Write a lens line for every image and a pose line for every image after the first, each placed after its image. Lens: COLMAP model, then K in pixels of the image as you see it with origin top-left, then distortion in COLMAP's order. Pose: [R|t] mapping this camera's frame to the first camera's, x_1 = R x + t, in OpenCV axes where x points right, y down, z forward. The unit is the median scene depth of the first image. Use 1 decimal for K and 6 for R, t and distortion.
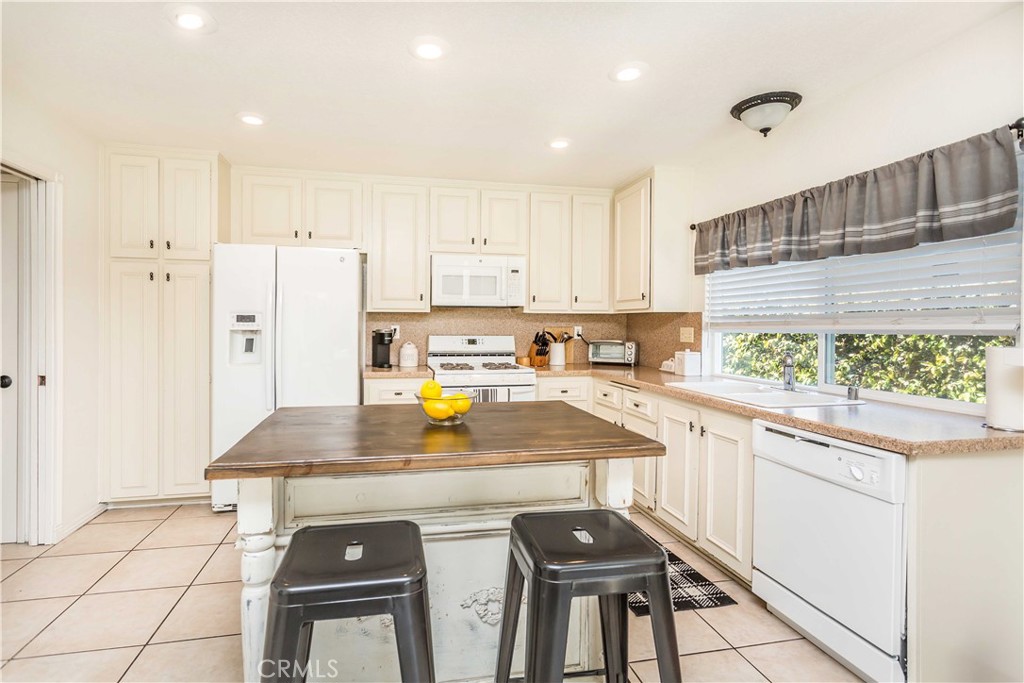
lens RADIAL K [[510.4, 0, 492.6], [0, 510.4, 332.0], [0, 0, 1]] dist [0.004360, 0.000972]
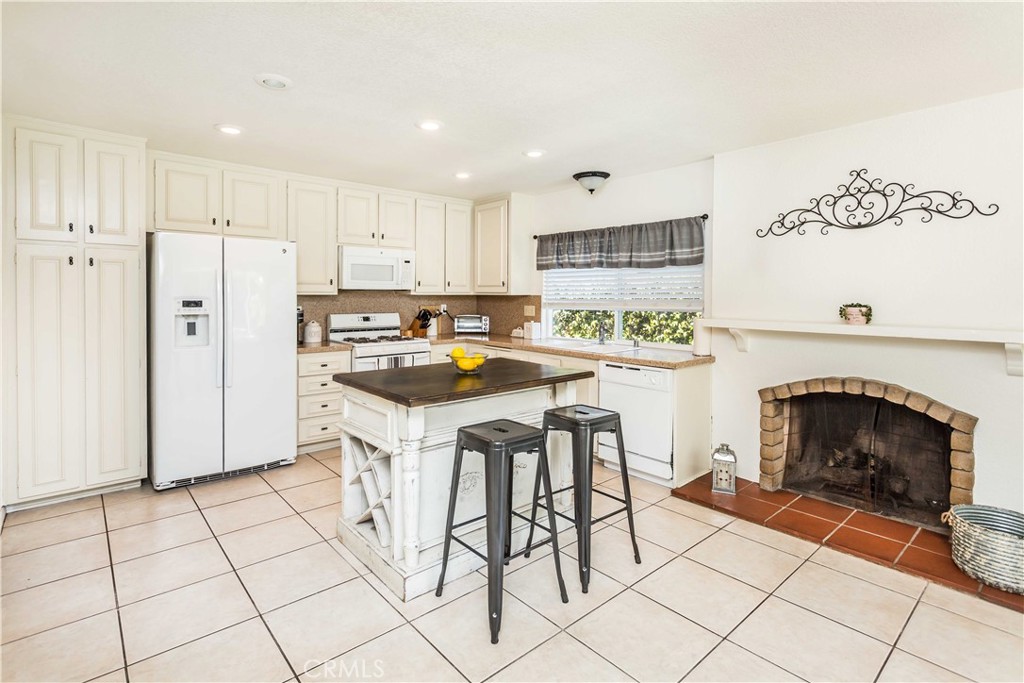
lens RADIAL K [[492.0, 0, 547.8], [0, 492.0, 303.5], [0, 0, 1]] dist [0.000023, 0.000344]
pose [[0.848077, -0.007865, 0.529815, -0.337176], [0.005938, 0.999968, 0.005338, -0.023779], [-0.529840, -0.001381, 0.848097, -0.221437]]
